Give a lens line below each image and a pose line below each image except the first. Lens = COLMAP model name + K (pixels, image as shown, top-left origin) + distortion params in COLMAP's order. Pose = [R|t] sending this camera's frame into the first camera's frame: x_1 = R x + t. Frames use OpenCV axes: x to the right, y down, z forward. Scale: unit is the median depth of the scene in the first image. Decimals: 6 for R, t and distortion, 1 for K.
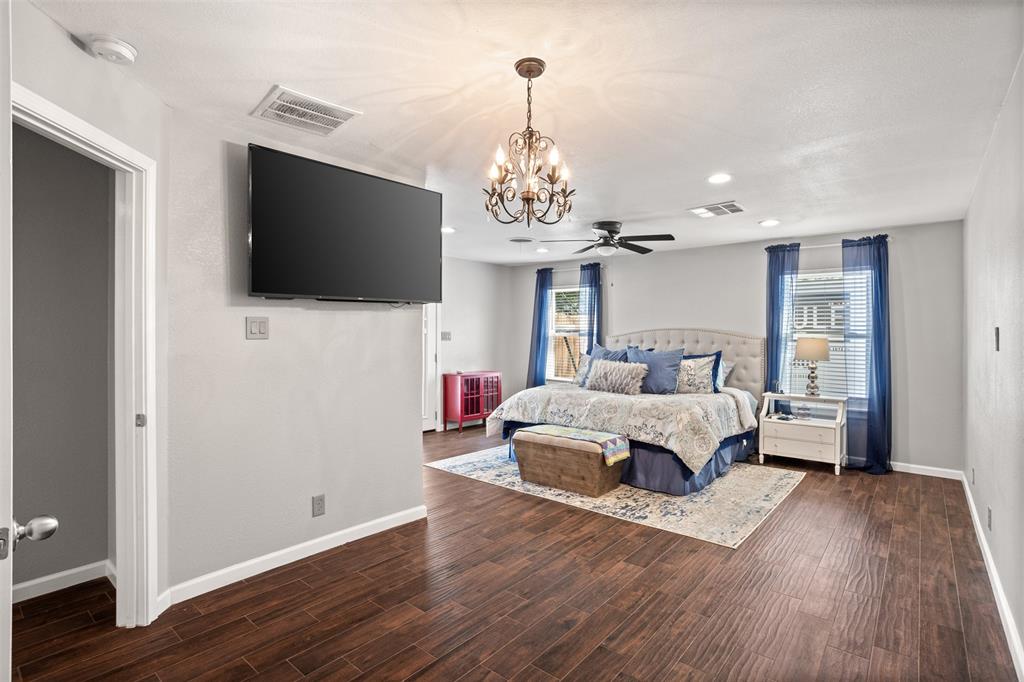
lens RADIAL K [[500.0, 0, 507.9], [0, 500.0, 333.4], [0, 0, 1]] dist [-0.032435, 0.005953]
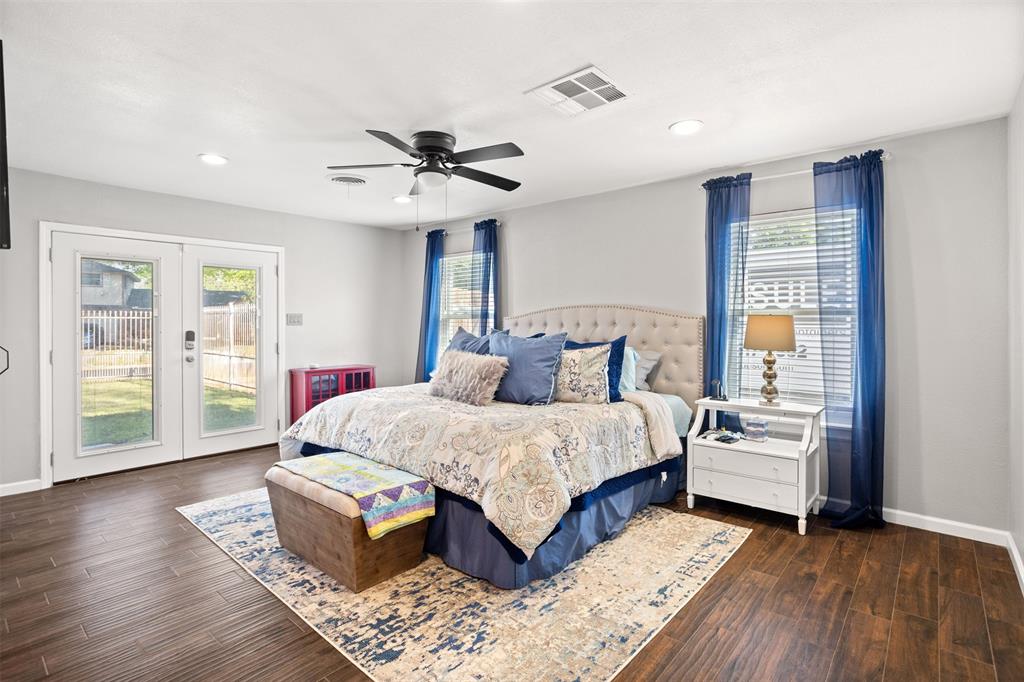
lens RADIAL K [[500.0, 0, 506.5], [0, 500.0, 323.5], [0, 0, 1]] dist [-0.032435, 0.005953]
pose [[0.999800, -0.006095, -0.019037, 0.317934], [0.006159, 0.999976, 0.003301, 0.016859], [0.019016, -0.003417, 0.999813, 0.382245]]
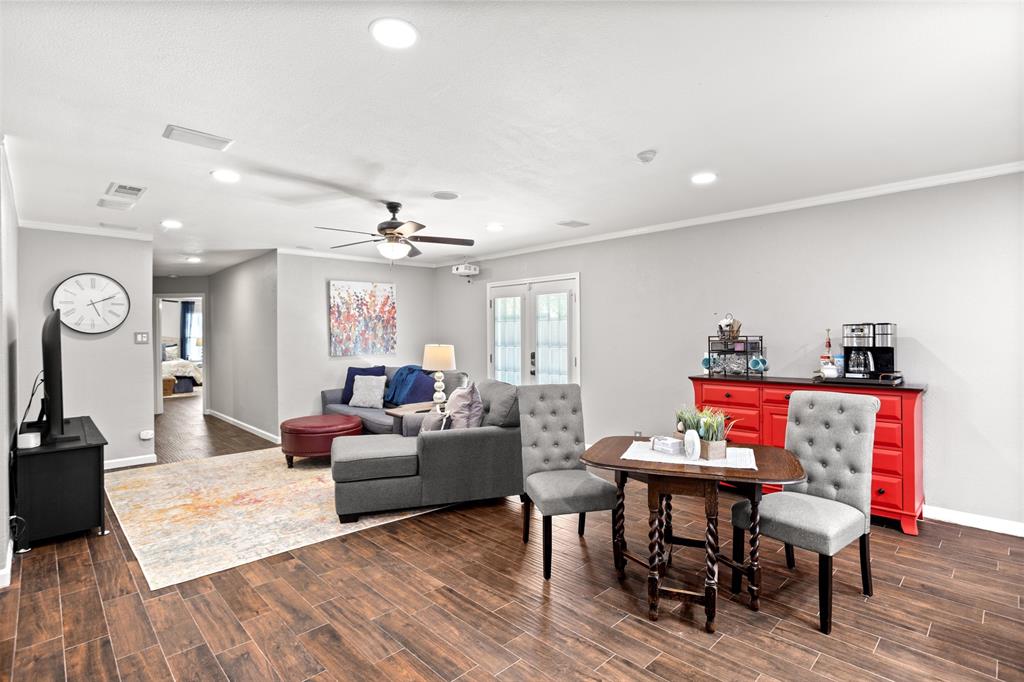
lens RADIAL K [[500.0, 0, 511.8], [0, 500.0, 337.1], [0, 0, 1]] dist [-0.032435, 0.005953]
pose [[0.102879, -0.005323, 0.994680, -2.060714], [0.001445, 0.999985, 0.005202, -0.007743], [-0.994693, 0.000902, 0.102885, -1.025683]]
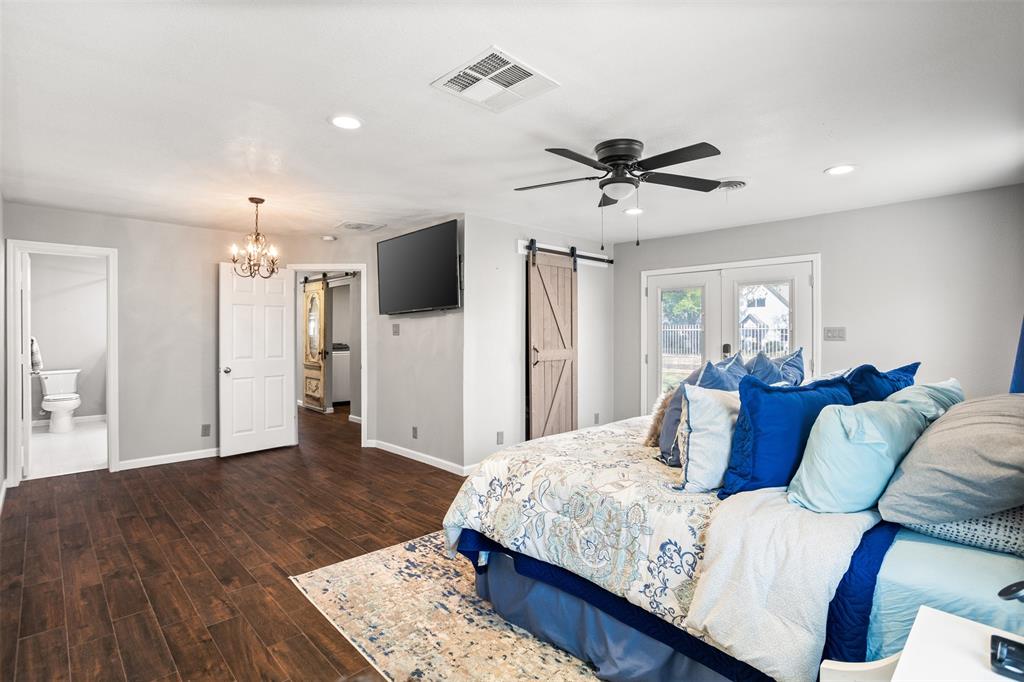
lens RADIAL K [[500.0, 0, 508.3], [0, 500.0, 340.5], [0, 0, 1]] dist [-0.032435, 0.005953]
pose [[-0.109669, 0.005070, -0.993955, 0.846147], [0.004246, 0.999980, 0.004632, 0.014351], [0.993959, -0.003712, -0.109688, 0.983163]]
